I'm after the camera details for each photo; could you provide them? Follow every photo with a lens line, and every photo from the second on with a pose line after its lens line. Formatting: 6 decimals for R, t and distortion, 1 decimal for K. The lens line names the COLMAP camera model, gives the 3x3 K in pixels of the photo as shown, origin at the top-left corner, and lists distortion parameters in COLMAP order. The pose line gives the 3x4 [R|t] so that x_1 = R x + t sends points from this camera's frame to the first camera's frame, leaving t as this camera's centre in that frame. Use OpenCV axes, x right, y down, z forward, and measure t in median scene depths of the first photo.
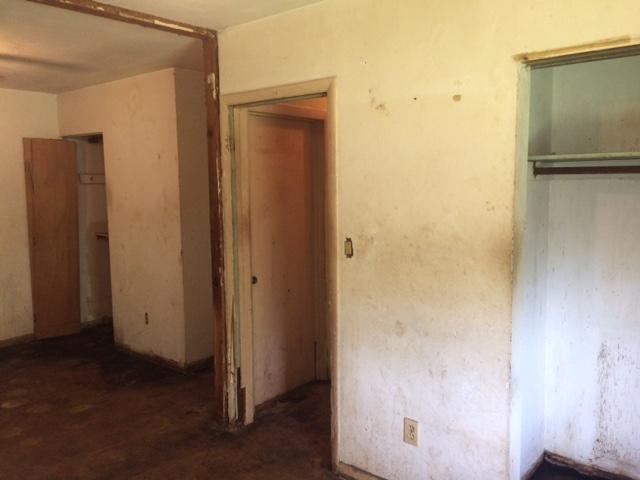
lens RADIAL K [[552.7, 0, 318.9], [0, 552.7, 237.3], [0, 0, 1]] dist [0.069968, -0.076184]
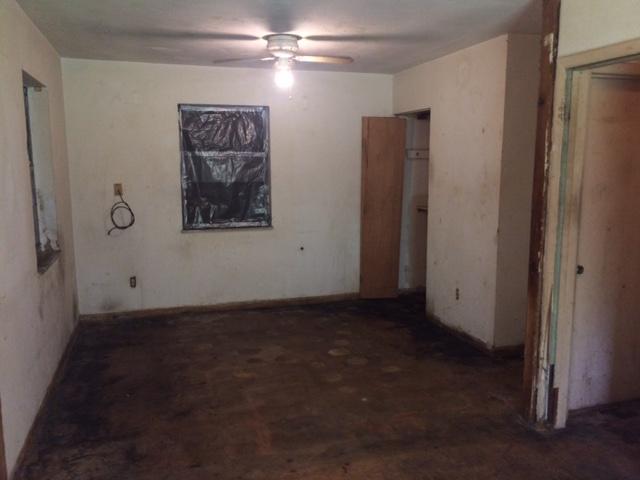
lens RADIAL K [[552.7, 0, 318.9], [0, 552.7, 237.3], [0, 0, 1]] dist [0.069968, -0.076184]
pose [[0.845913, 0.085709, -0.526389, -0.004968], [-0.063482, 0.996167, 0.060184, -0.000687], [0.529529, -0.017495, 0.848111, 0.033863]]
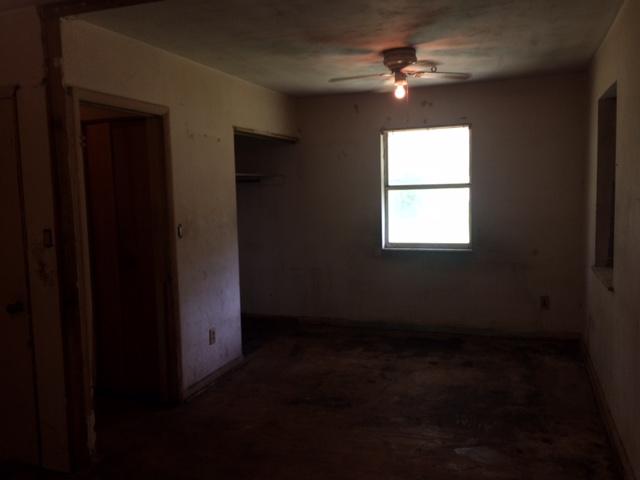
lens RADIAL K [[552.7, 0, 318.9], [0, 552.7, 237.3], [0, 0, 1]] dist [0.069968, -0.076184]
pose [[-0.339828, -0.059960, 0.938574, -1.015524], [0.125675, 0.986120, 0.108500, -0.053965], [-0.932053, 0.154827, -0.327576, 0.831960]]
